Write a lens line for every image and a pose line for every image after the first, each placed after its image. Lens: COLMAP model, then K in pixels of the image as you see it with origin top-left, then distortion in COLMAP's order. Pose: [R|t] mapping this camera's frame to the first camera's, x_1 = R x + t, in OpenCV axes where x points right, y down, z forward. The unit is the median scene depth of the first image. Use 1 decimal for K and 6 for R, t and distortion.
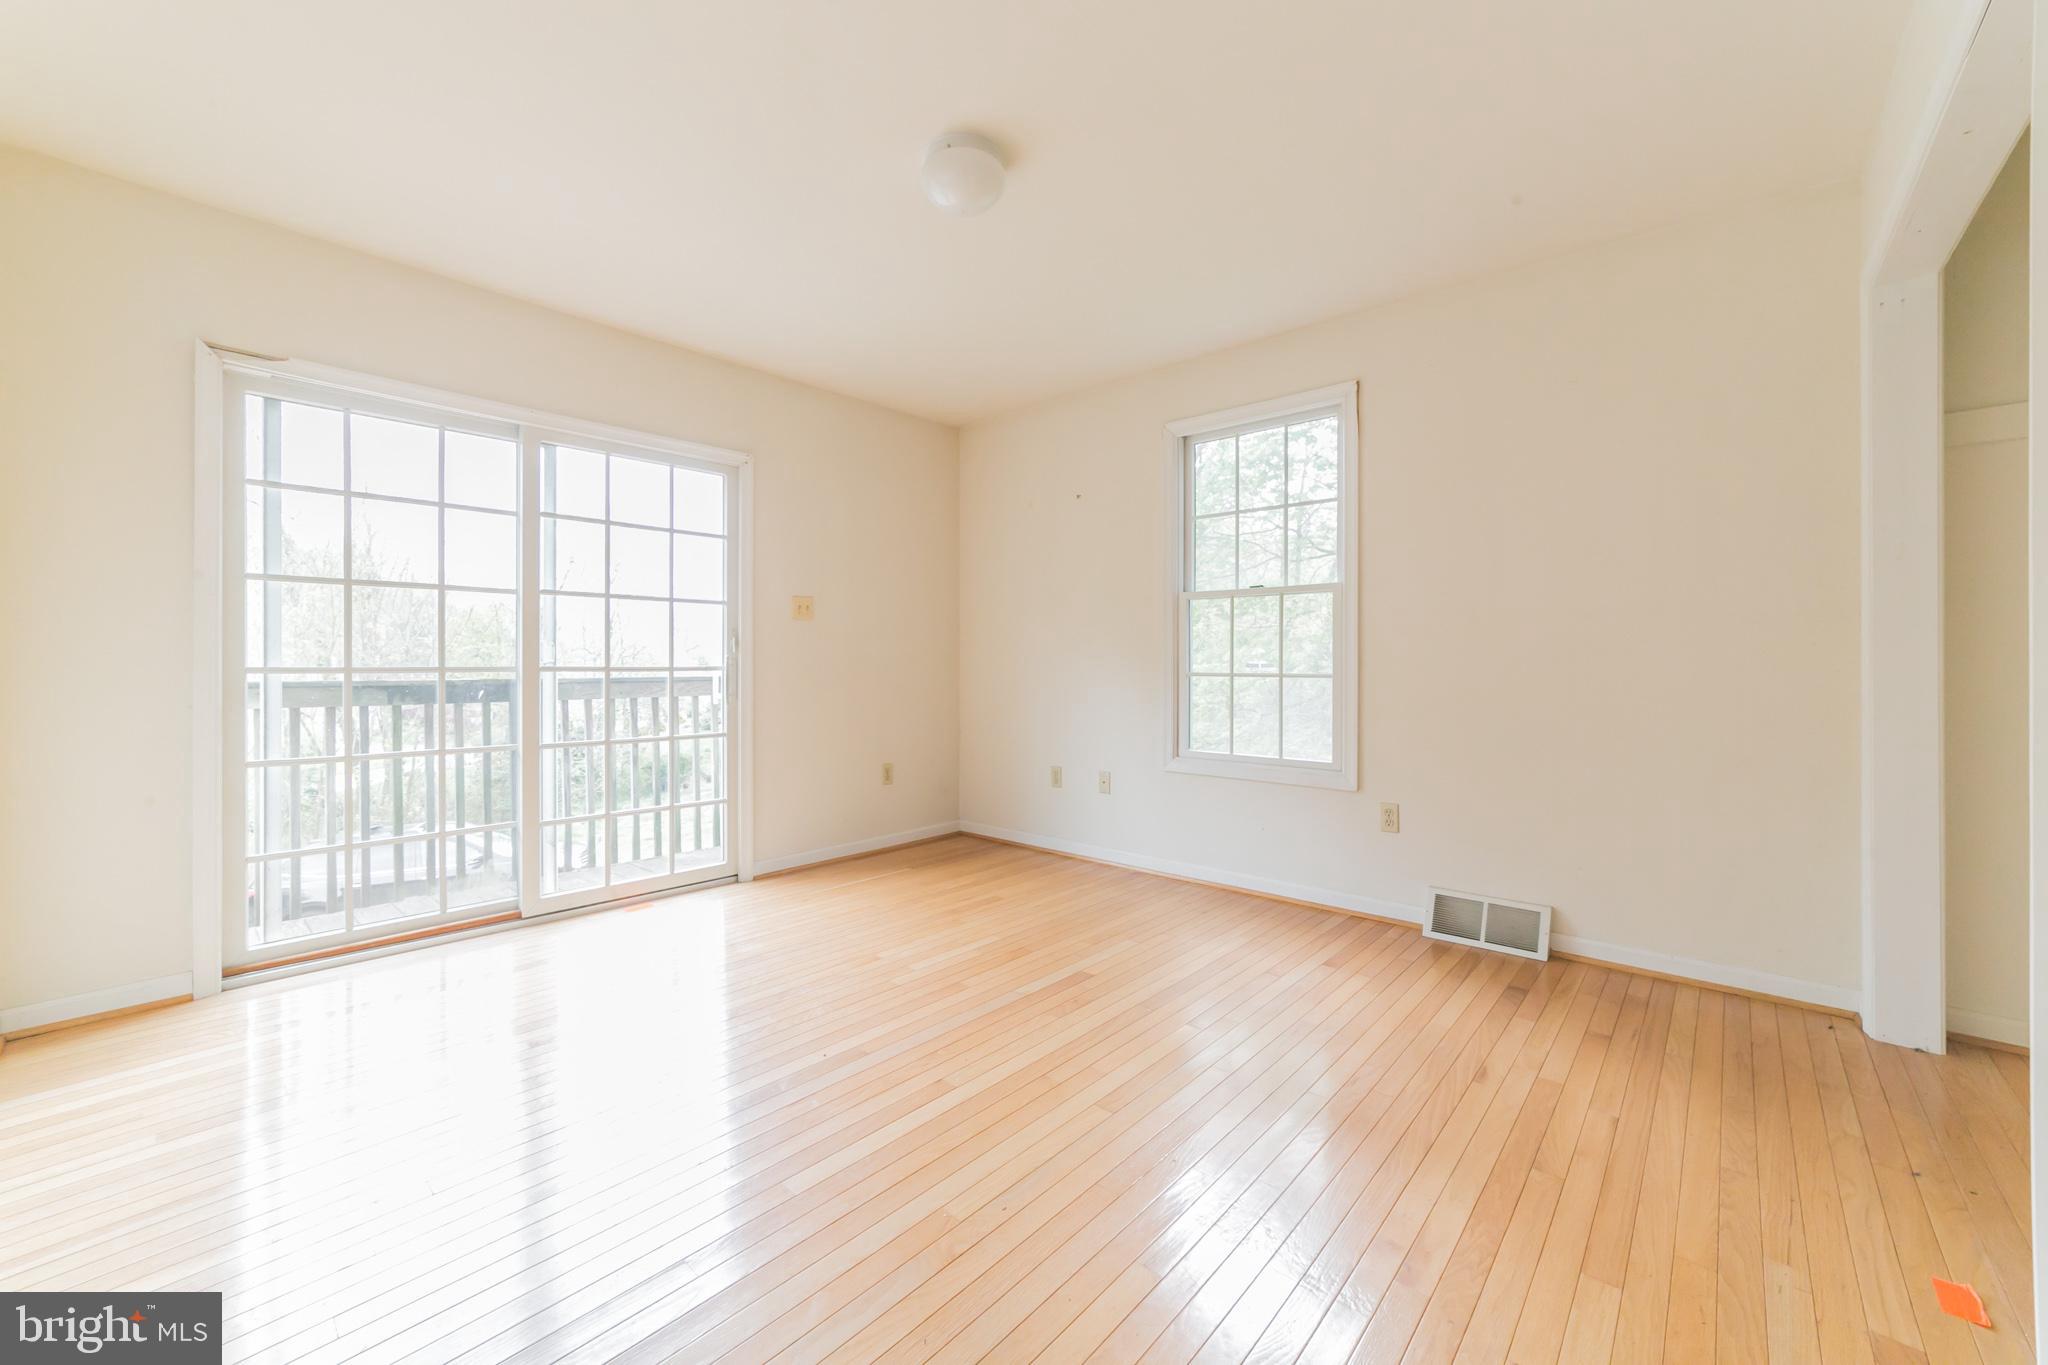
lens RADIAL K [[783.7, 0, 1025.0], [0, 783.7, 666.4], [0, 0, 1]] dist [-0.000335, 0.000118]
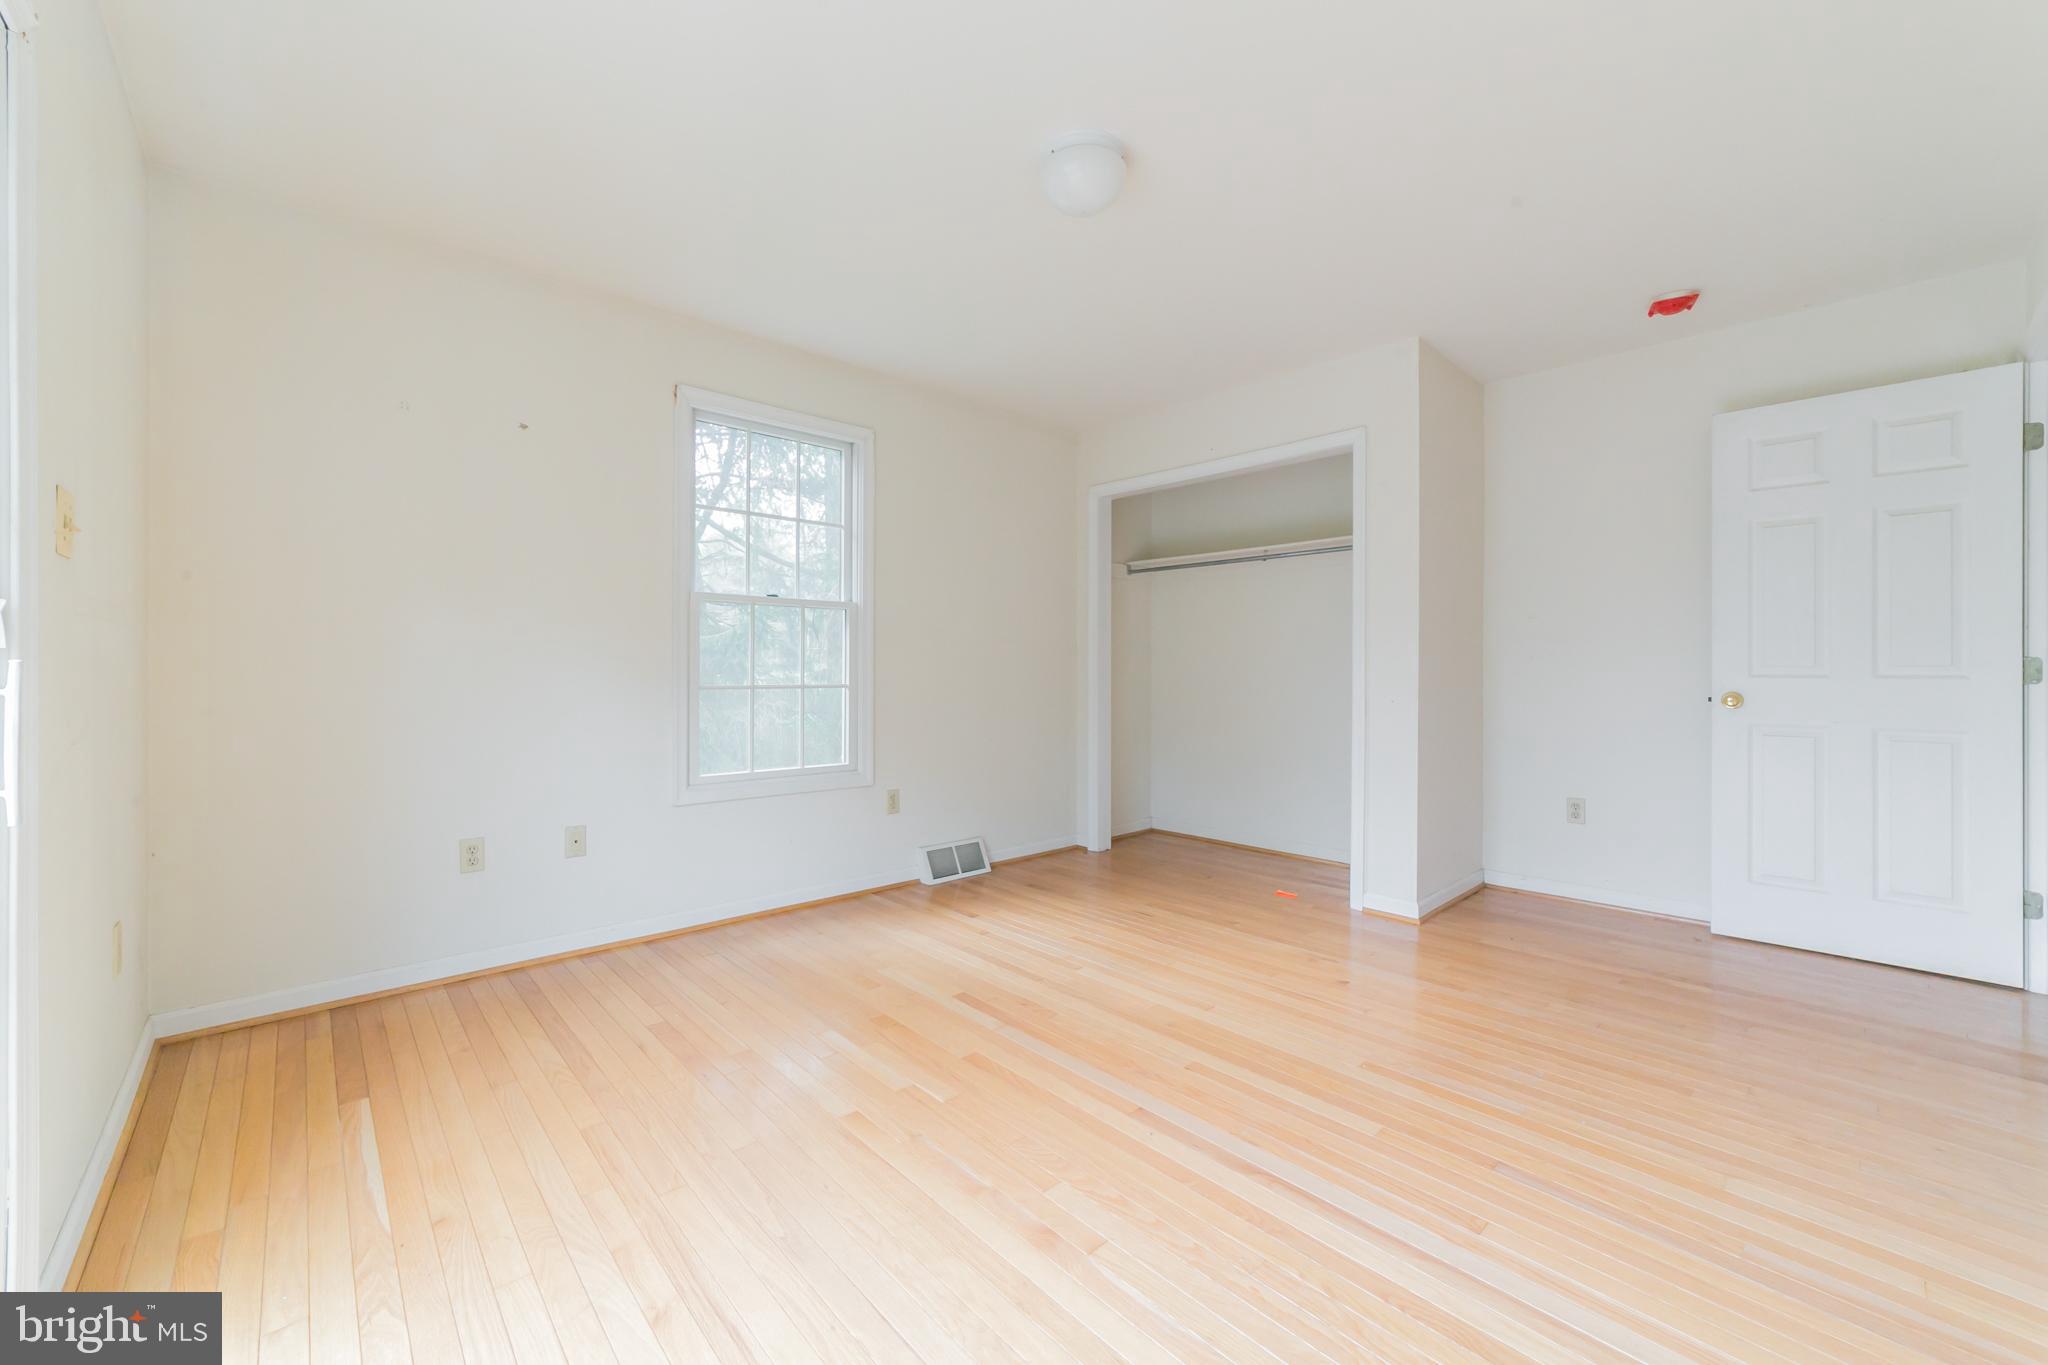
lens RADIAL K [[783.7, 0, 1025.0], [0, 783.7, 666.4], [0, 0, 1]] dist [-0.000335, 0.000118]
pose [[0.087407, 0.015341, 0.996055, -0.737591], [0.002231, 0.999876, -0.015596, 0.003457], [-0.996170, 0.003586, 0.087362, 0.698089]]
